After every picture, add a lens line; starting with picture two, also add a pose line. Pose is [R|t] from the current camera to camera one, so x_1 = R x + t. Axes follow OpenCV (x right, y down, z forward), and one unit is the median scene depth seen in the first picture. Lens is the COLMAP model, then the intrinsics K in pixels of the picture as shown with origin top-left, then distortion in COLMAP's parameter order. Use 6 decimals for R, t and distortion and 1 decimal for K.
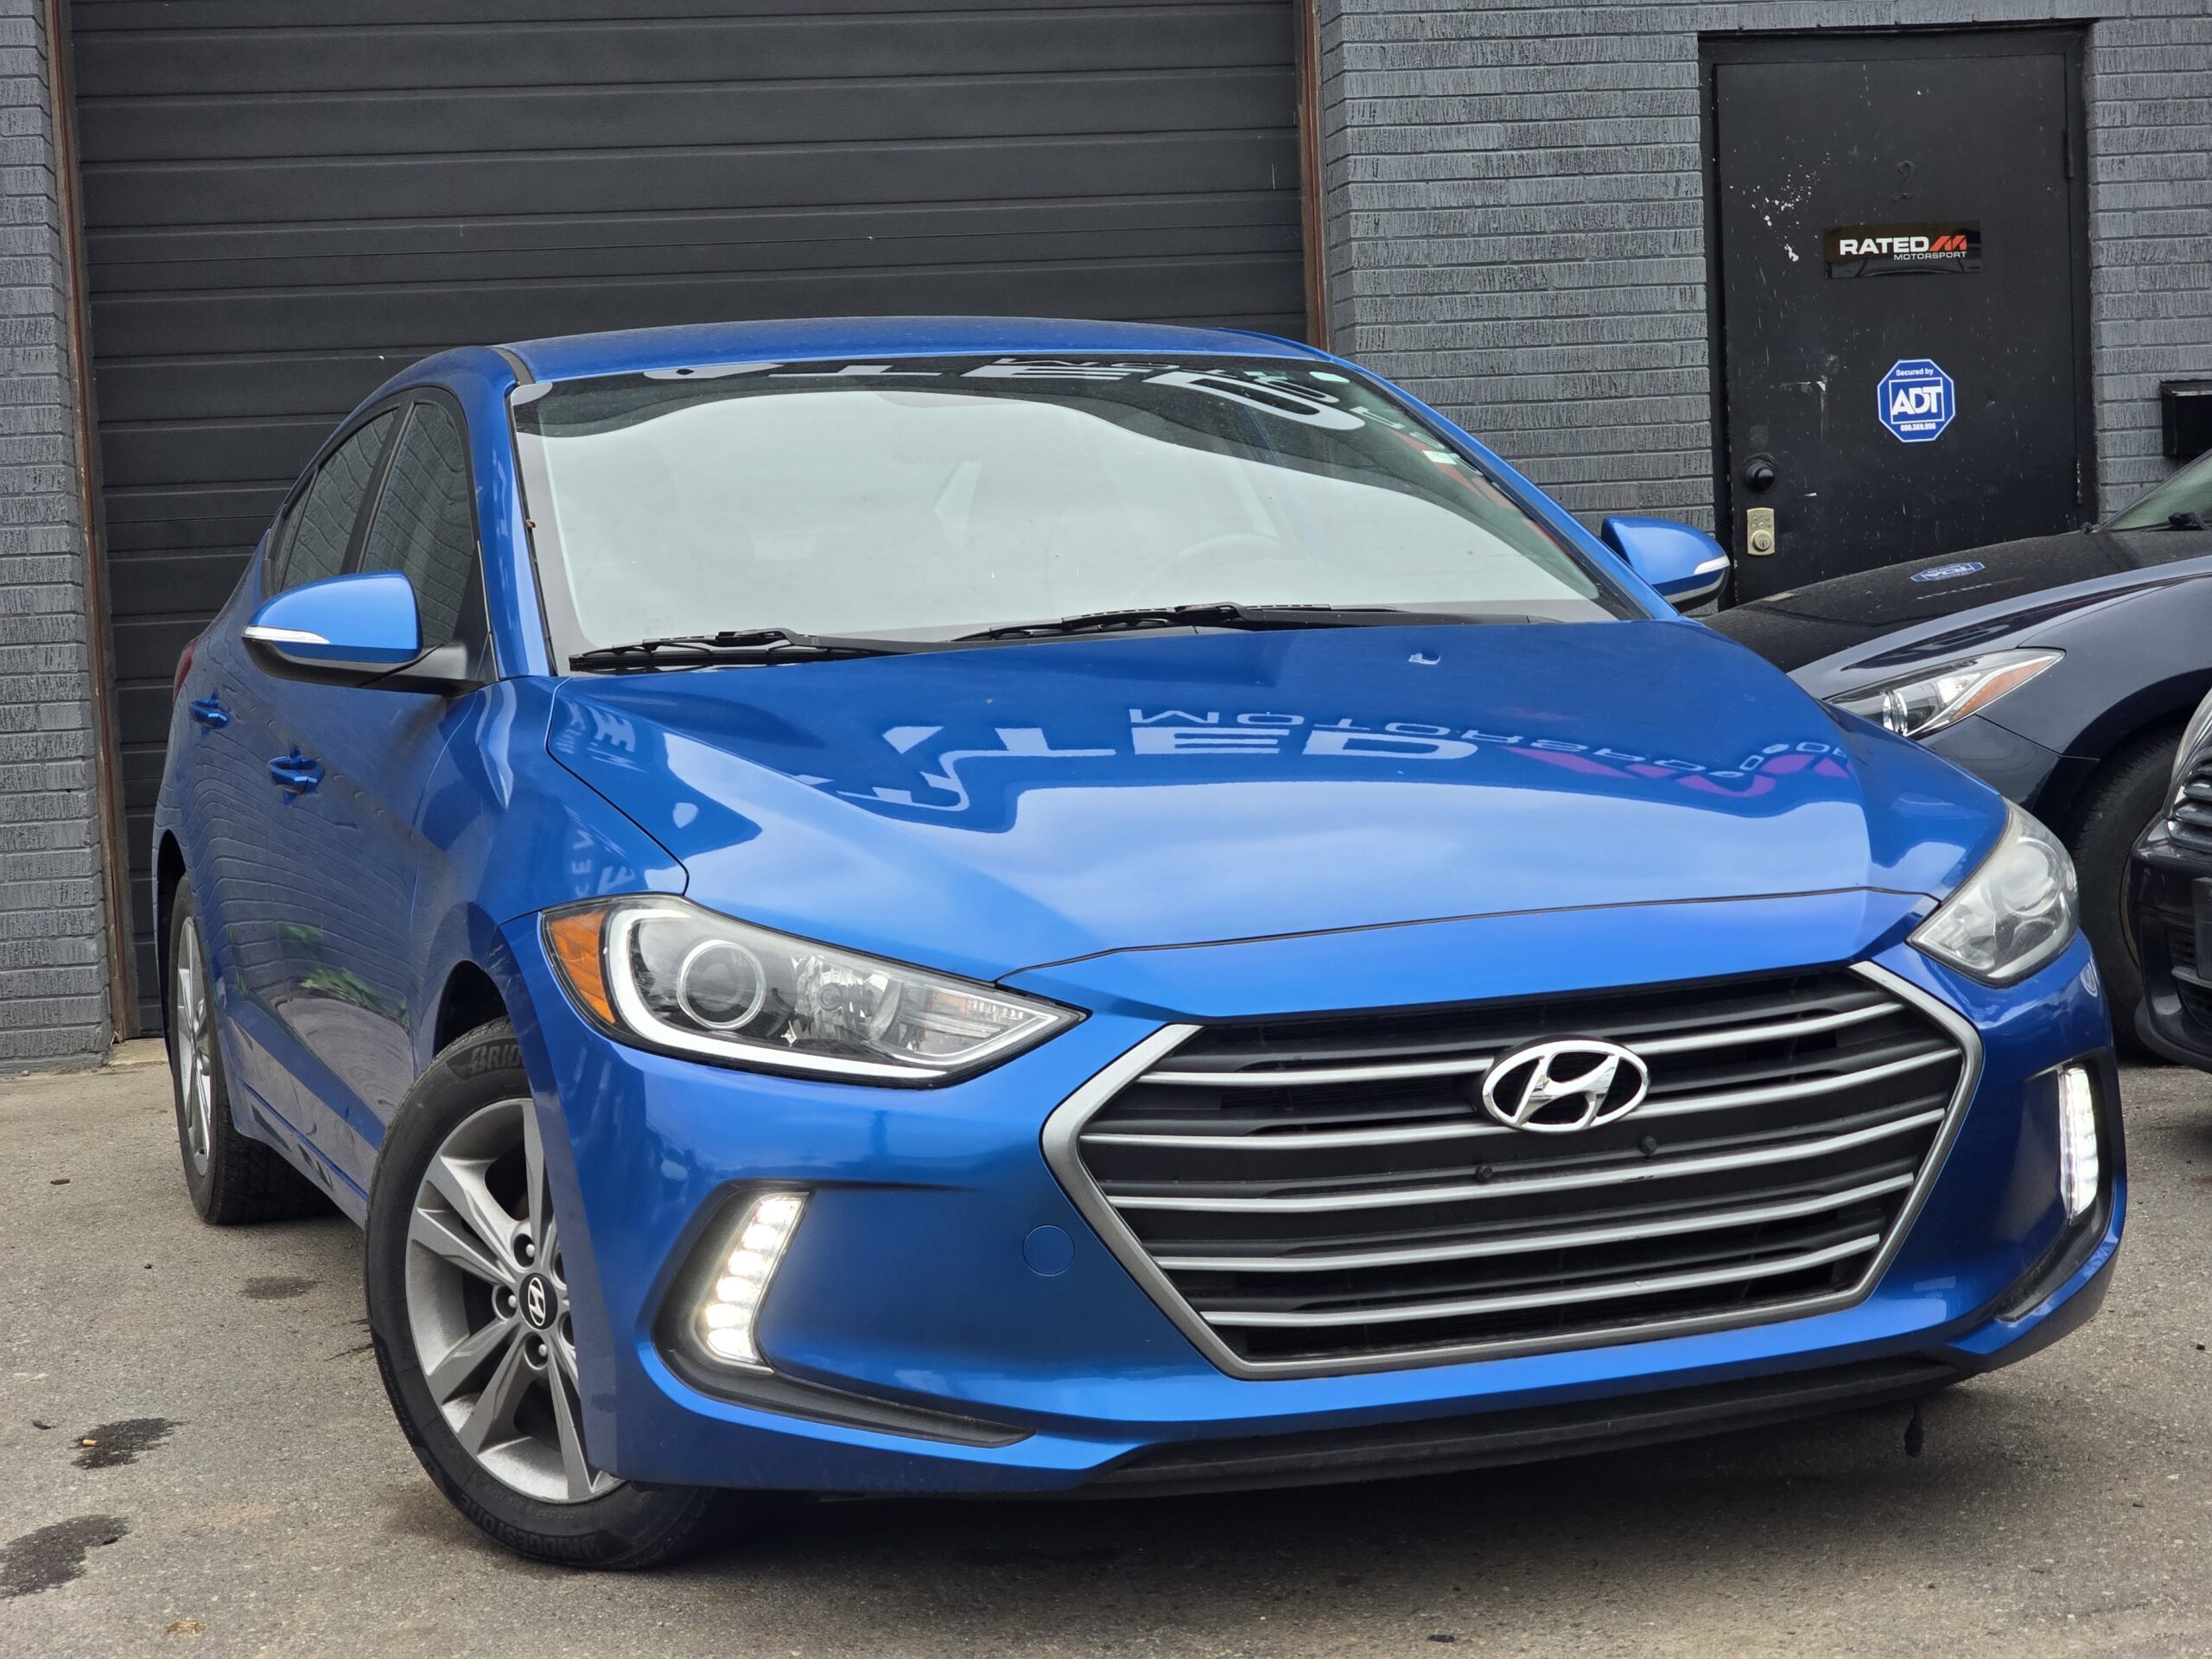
lens RADIAL K [[4294.0, 0, 1094.1], [0, 4294.0, 926.4], [0, 0, 1]] dist [0.104299, -0.261996]
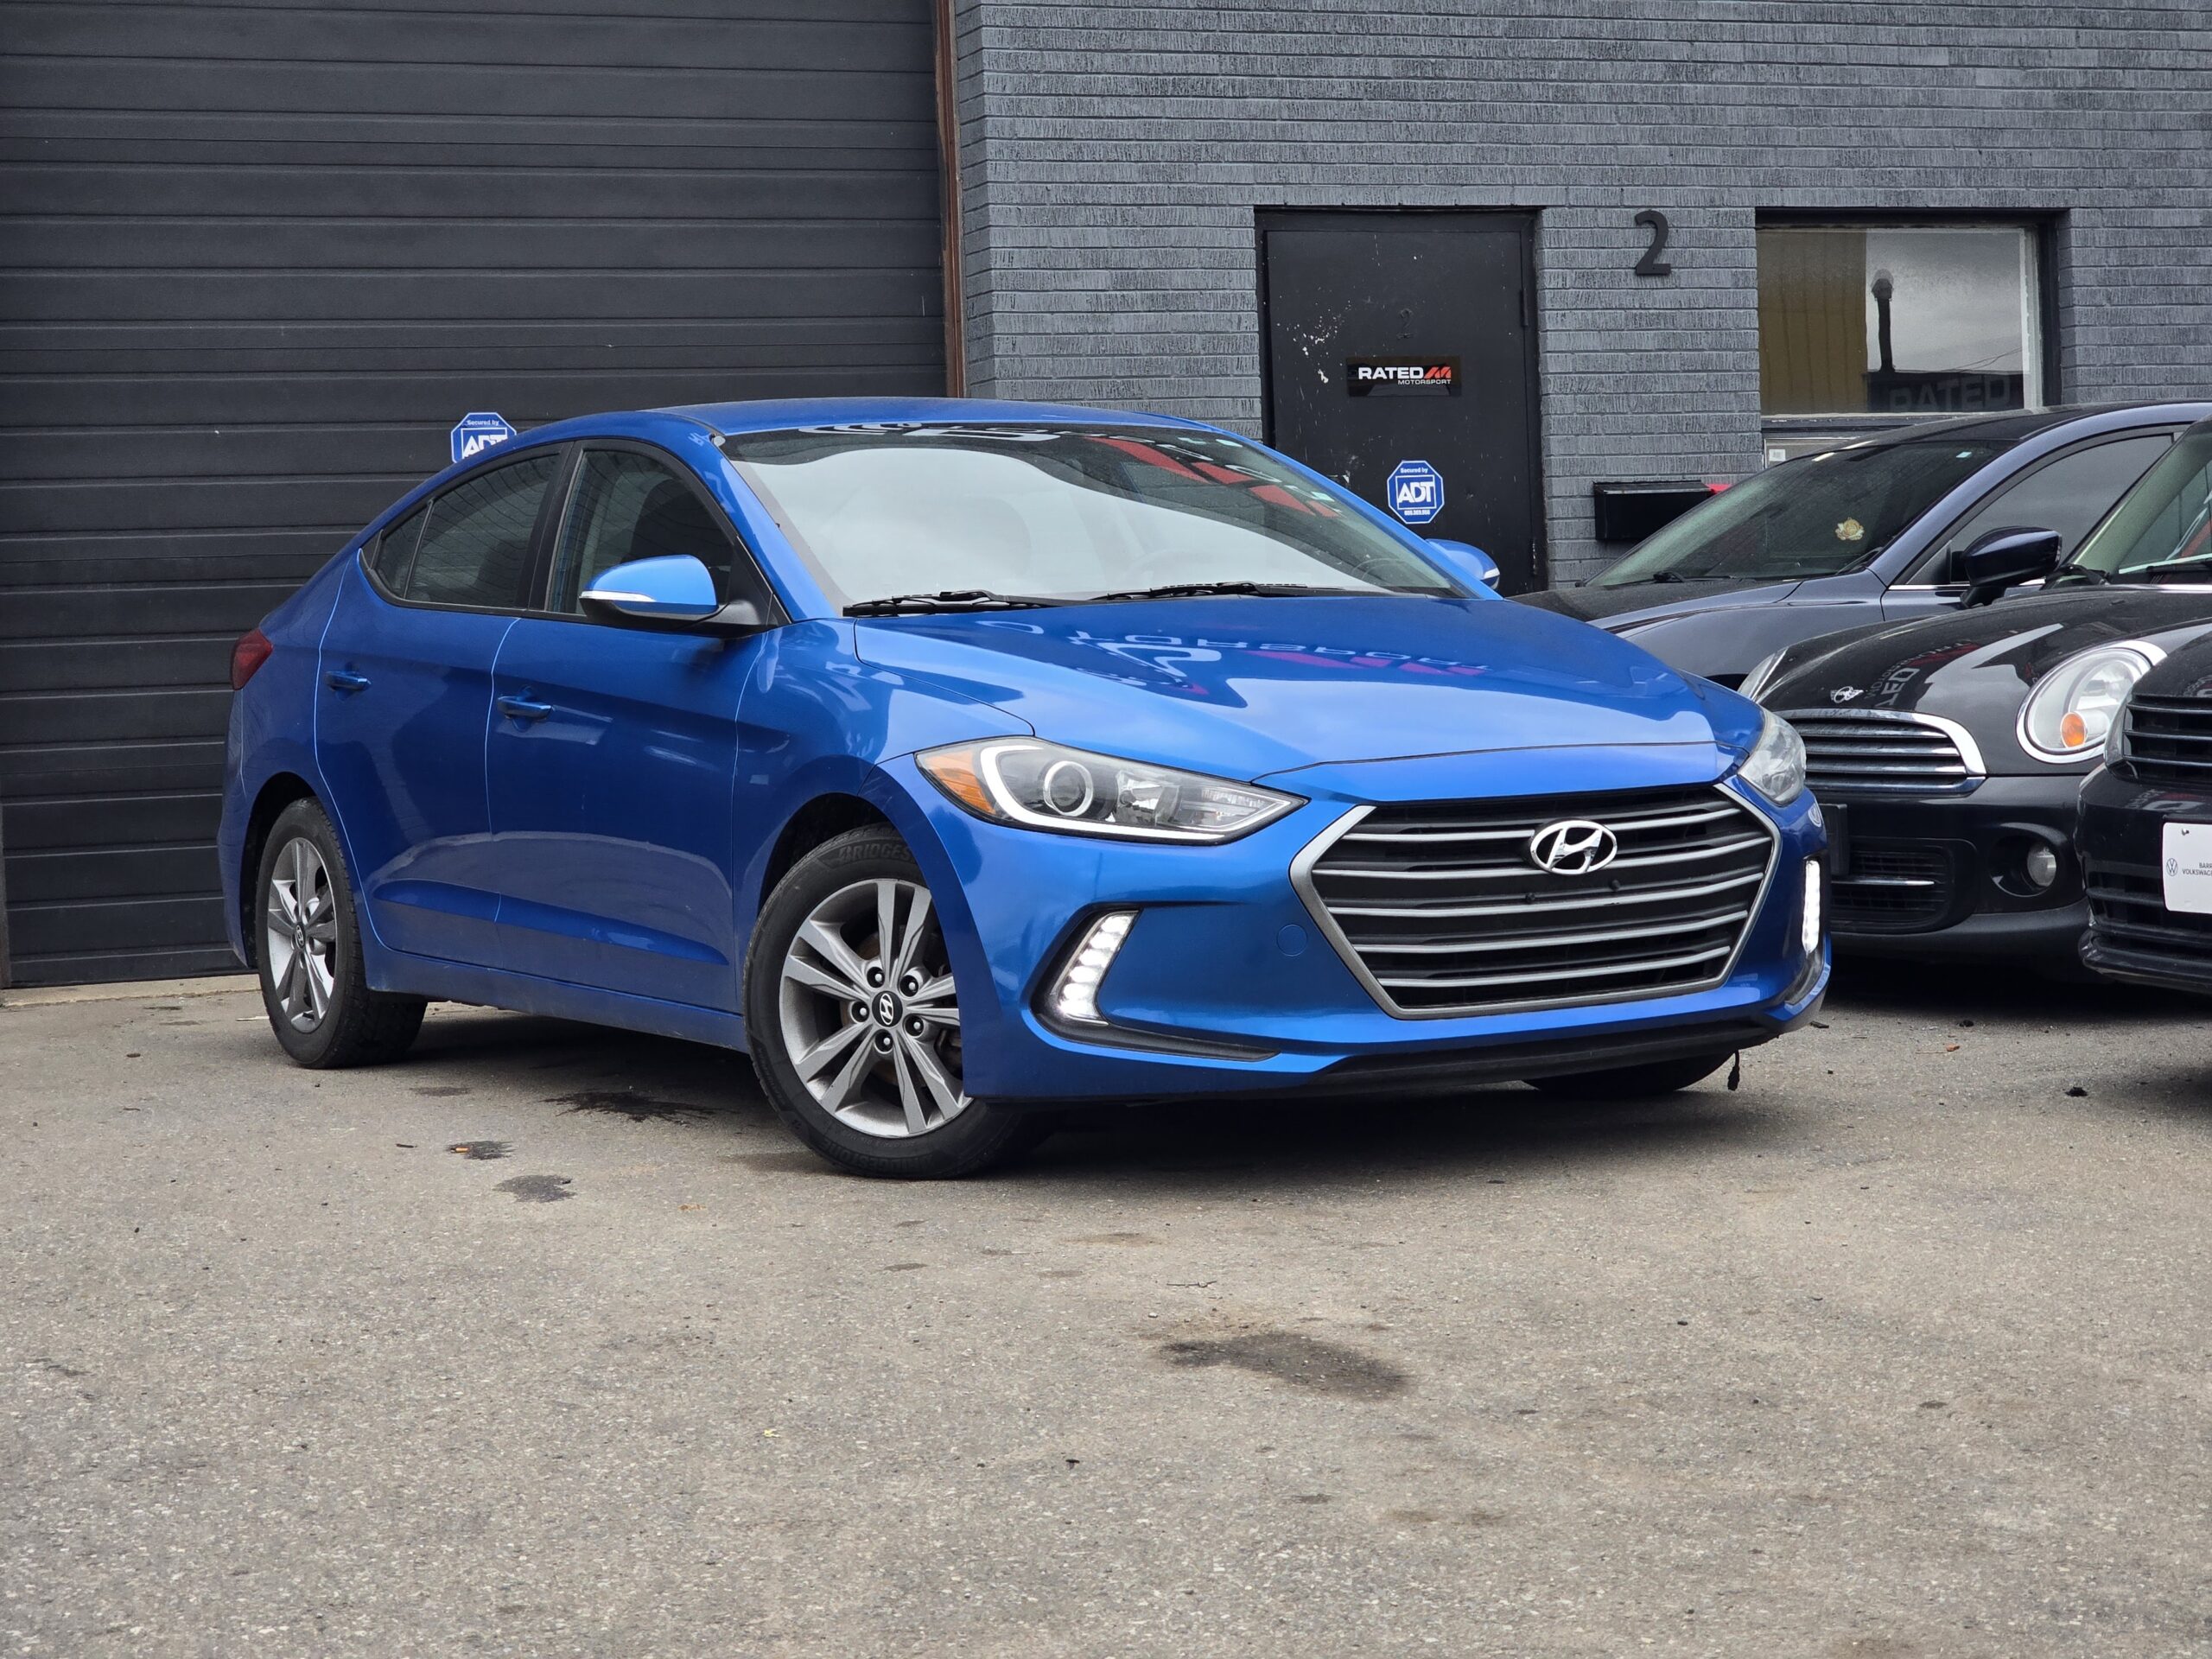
lens RADIAL K [[4444.6, 0, 1106.0], [0, 4444.6, 829.5], [0, 0, 1]] dist [-0.126447, 2.118863]
pose [[0.977662, 0.003384, 0.210154, -0.353736], [0.008321, 0.998463, -0.054792, 0.100634], [-0.210016, 0.055316, 0.976132, -0.538266]]
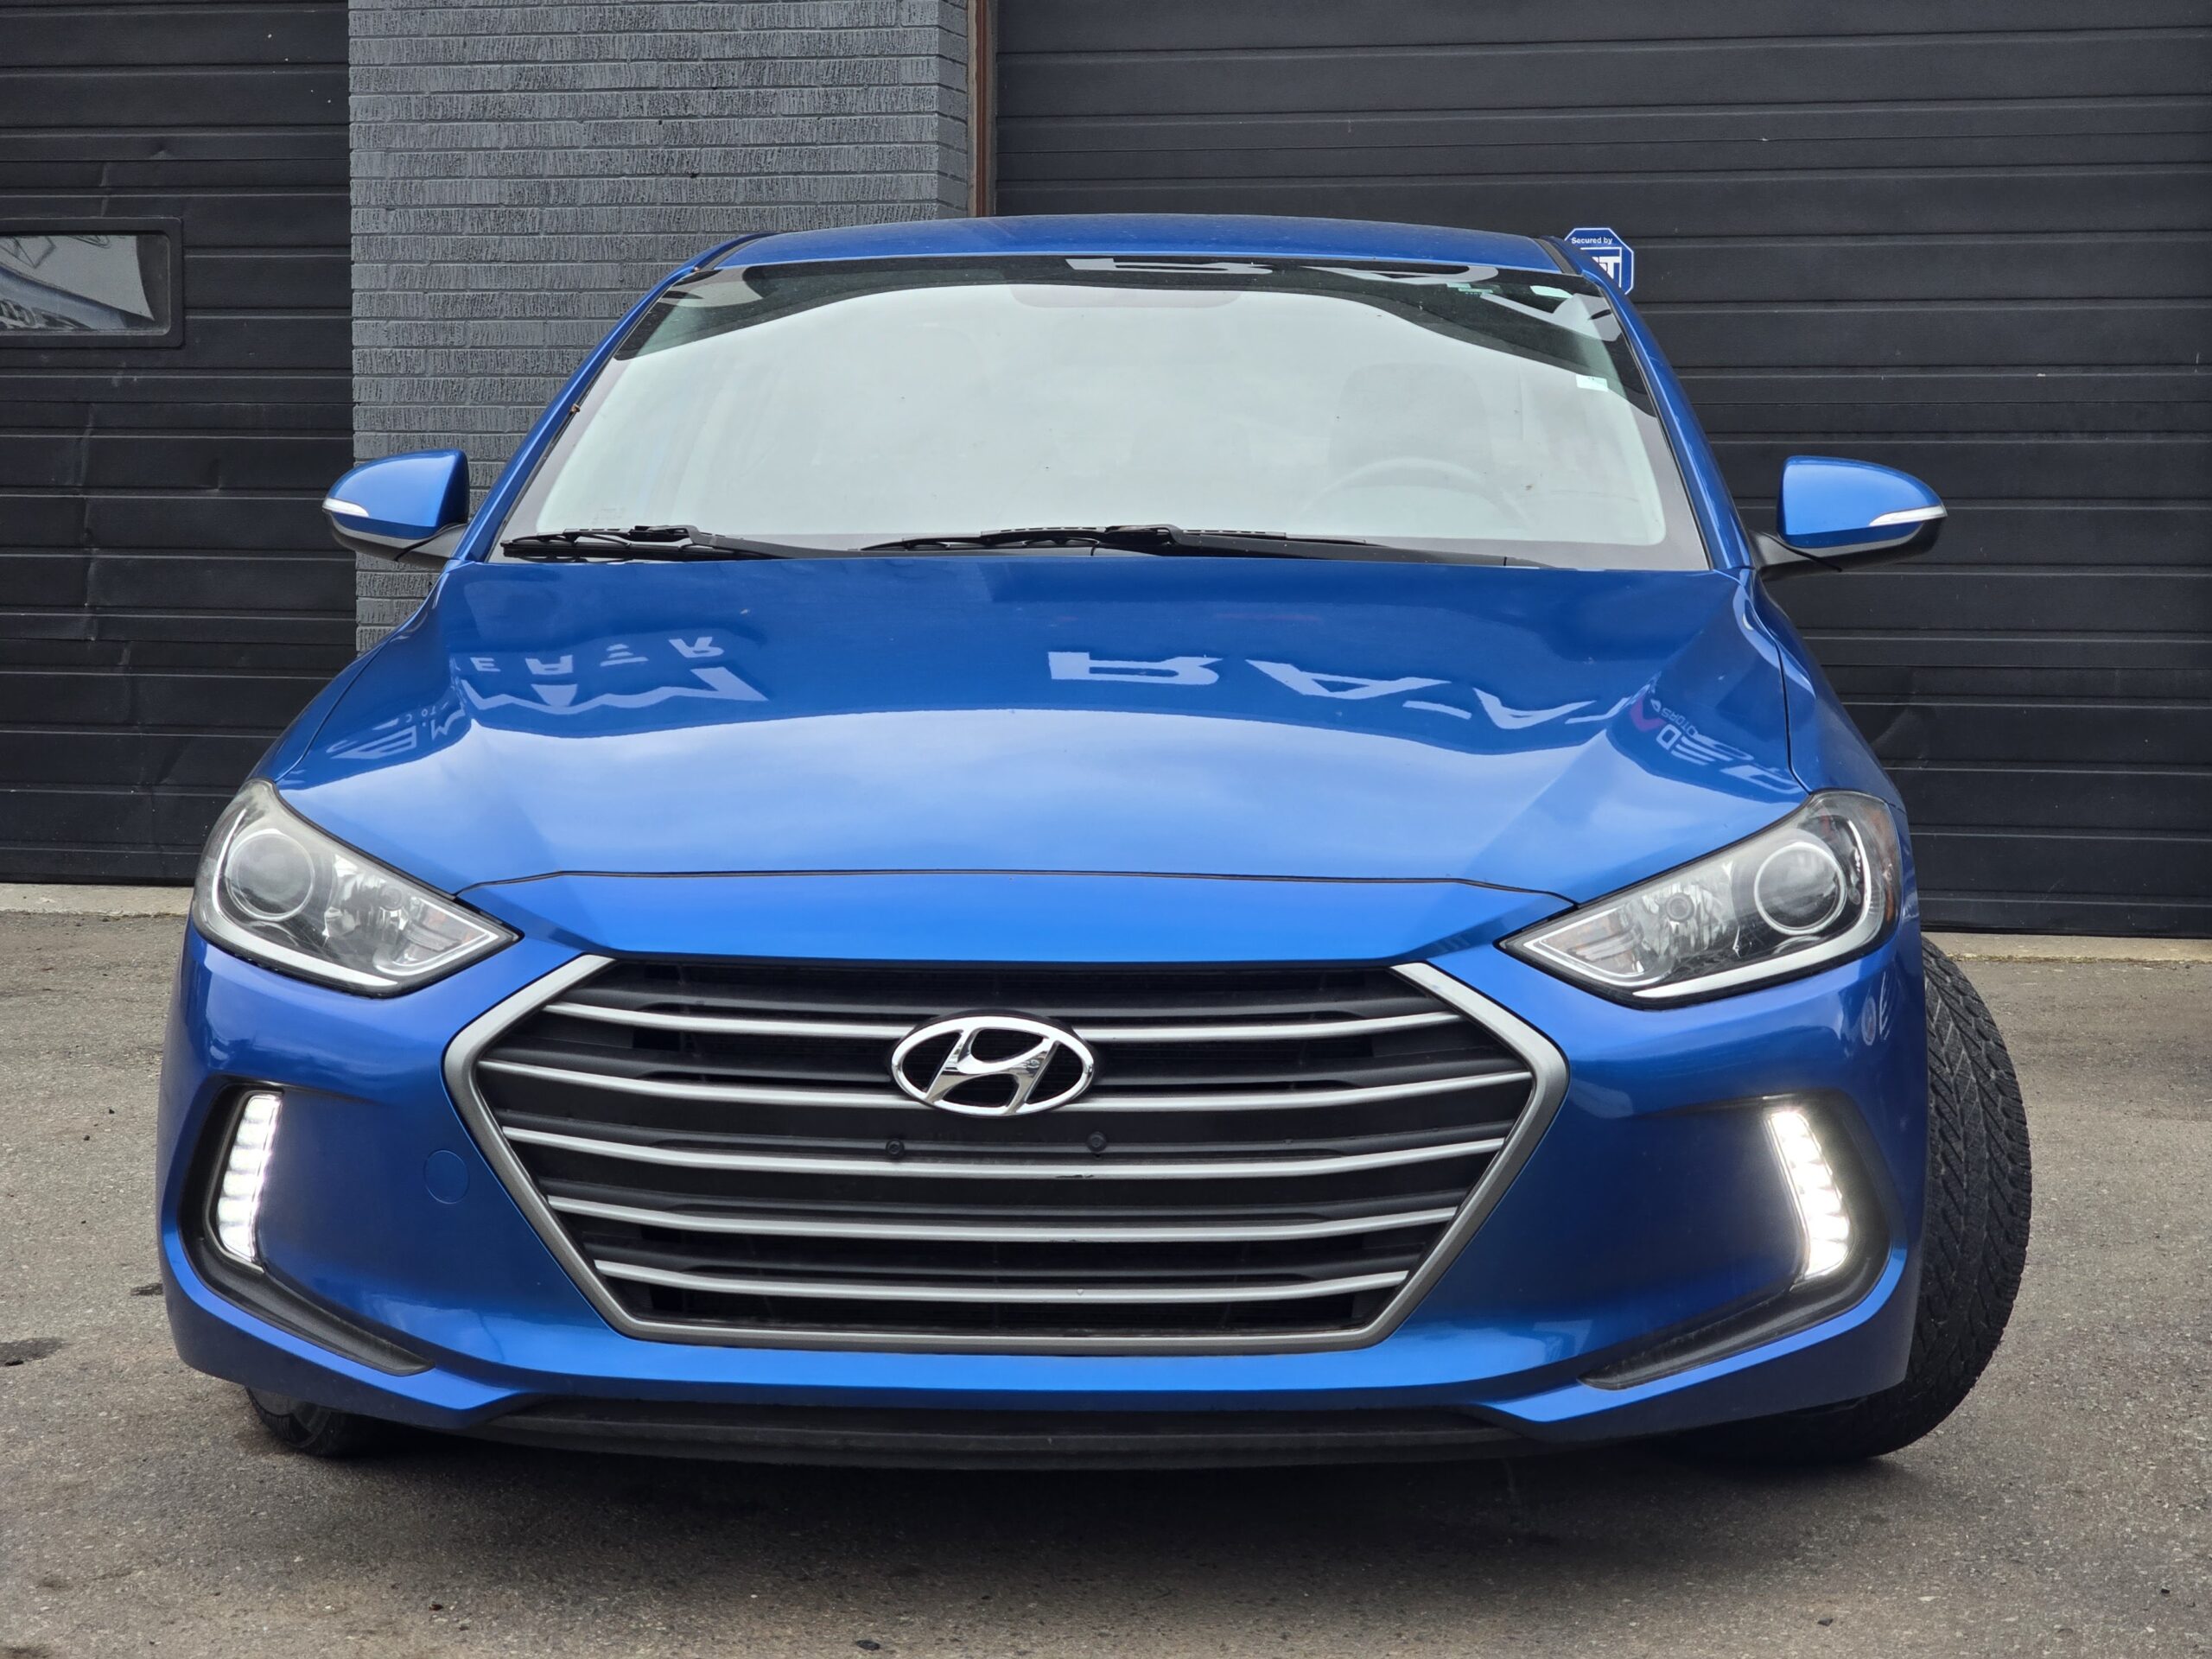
lens RADIAL K [[4310.8, 0, 1106.0], [0, 4310.8, 829.5], [0, 0, 1]] dist [0.013834, 0.526087]
pose [[0.916019, 0.083123, -0.392429, 0.394944], [-0.082958, 0.996401, 0.017413, -0.024858], [0.392464, 0.016604, 0.919618, 0.134580]]
